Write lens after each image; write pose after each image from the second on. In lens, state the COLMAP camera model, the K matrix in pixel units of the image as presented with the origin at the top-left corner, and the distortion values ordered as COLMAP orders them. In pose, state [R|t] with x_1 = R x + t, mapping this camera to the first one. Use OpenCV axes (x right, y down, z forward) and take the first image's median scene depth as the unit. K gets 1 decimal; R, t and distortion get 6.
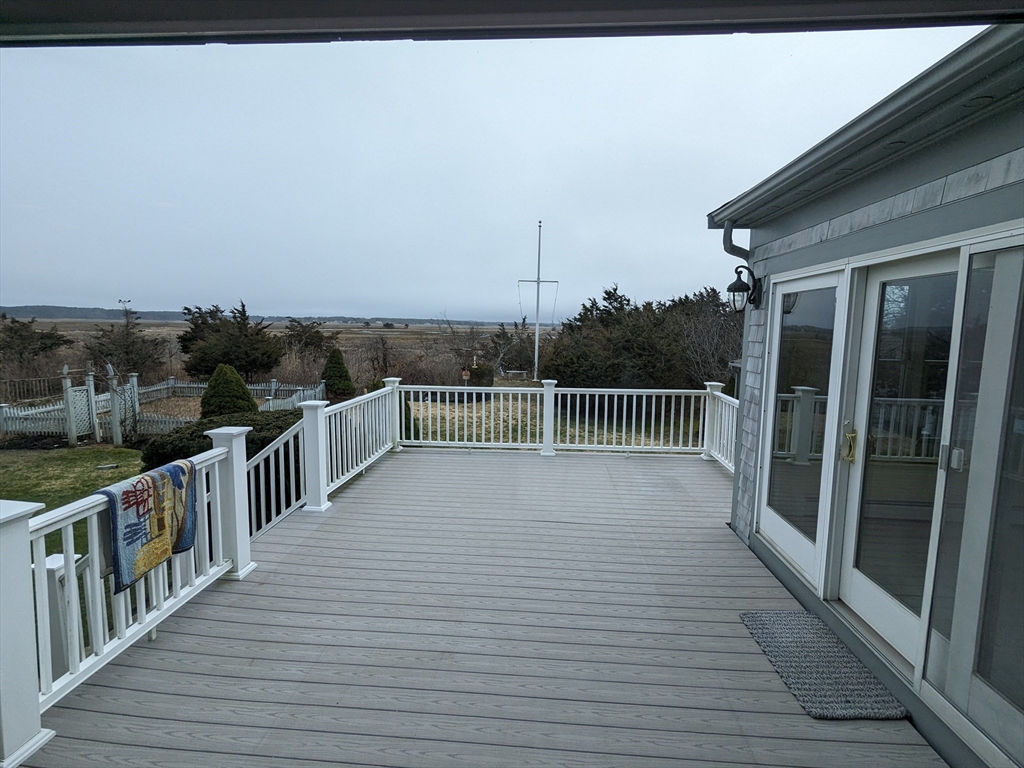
lens RADIAL K [[498.2, 0, 516.6], [0, 498.2, 379.4], [0, 0, 1]] dist [0.002915, -0.001246]
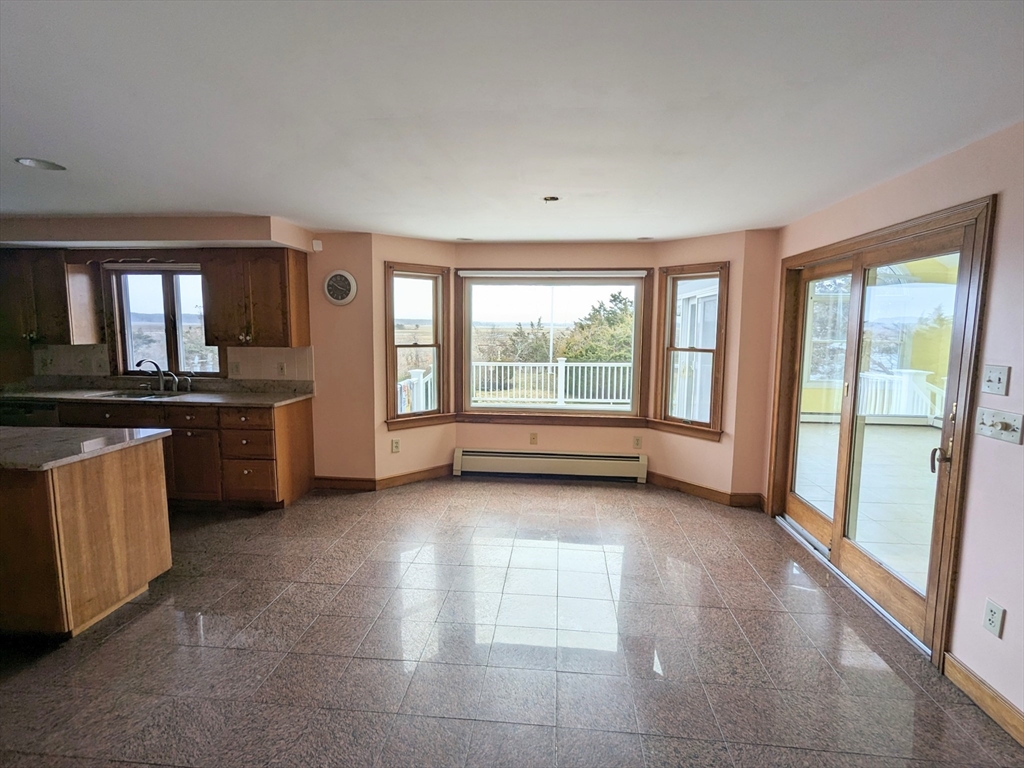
lens RADIAL K [[498.2, 0, 502.6], [0, 498.2, 381.3], [0, 0, 1]] dist [0.002915, -0.001246]
pose [[0.998453, -0.000632, -0.055596, -0.009317], [0.000812, 0.999995, 0.003210, 0.019814], [0.055594, -0.003250, 0.998448, -0.163342]]
